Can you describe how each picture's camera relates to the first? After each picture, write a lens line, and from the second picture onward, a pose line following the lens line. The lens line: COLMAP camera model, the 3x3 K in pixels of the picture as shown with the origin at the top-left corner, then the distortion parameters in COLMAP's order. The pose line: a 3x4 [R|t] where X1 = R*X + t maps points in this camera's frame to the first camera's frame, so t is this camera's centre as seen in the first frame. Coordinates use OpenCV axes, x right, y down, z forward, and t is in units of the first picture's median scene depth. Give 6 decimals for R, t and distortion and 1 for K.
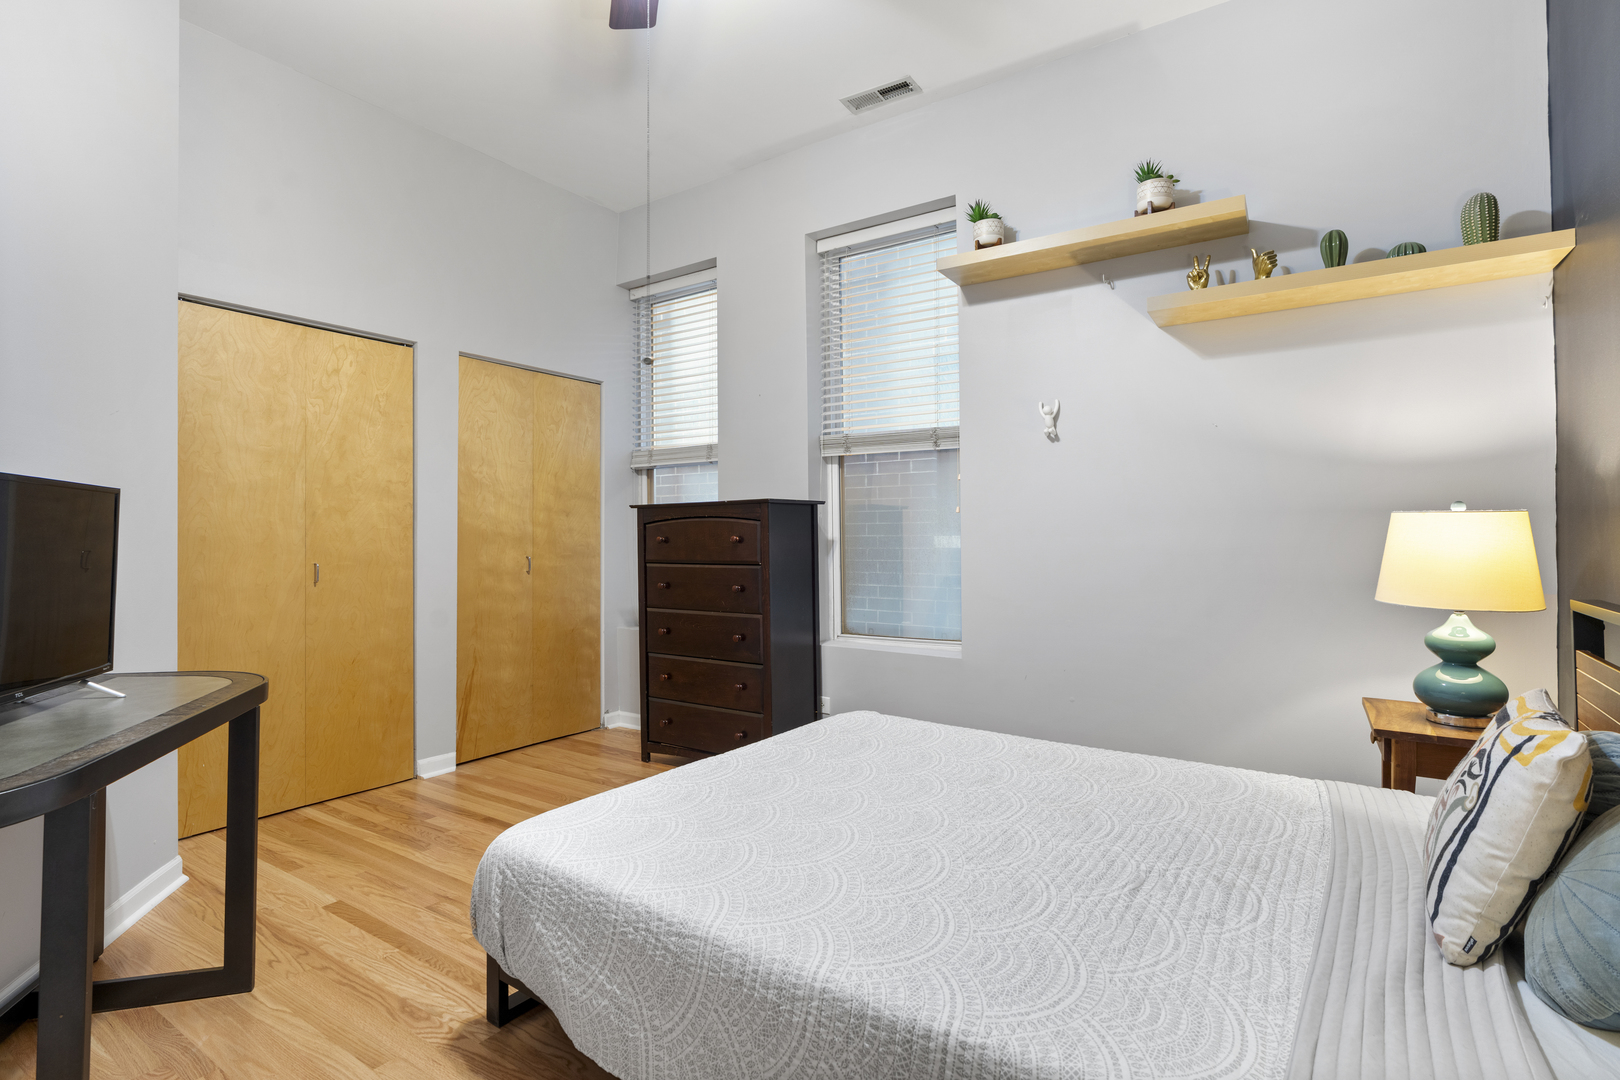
lens RADIAL K [[819.0, 0, 807.8], [0, 819.0, 536.7], [0, 0, 1]] dist [0.000688, 0.000153]
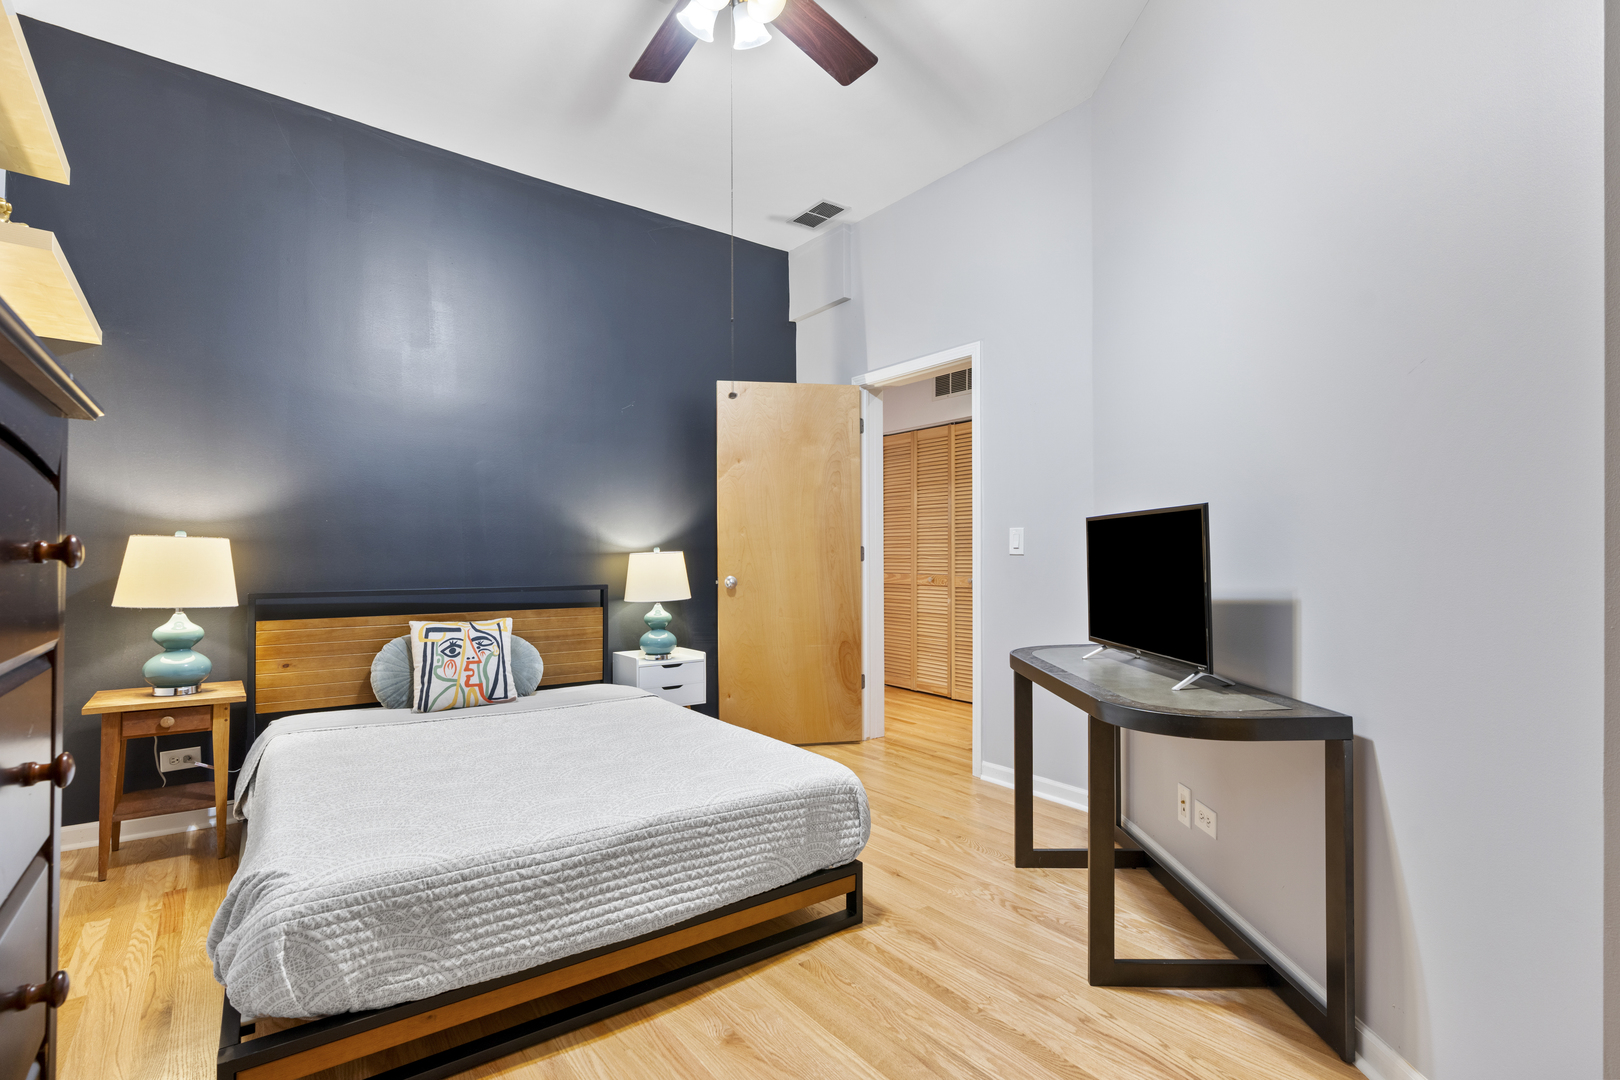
lens RADIAL K [[743.0, 0, 808.0], [0, 743.0, 546.4], [0, 0, 1]] dist [-0.000946, 0.003531]
pose [[-0.954160, 0.008866, 0.299166, -0.581692], [0.001251, 0.999671, -0.025636, 0.018929], [-0.299294, -0.024086, -0.953857, 1.887185]]
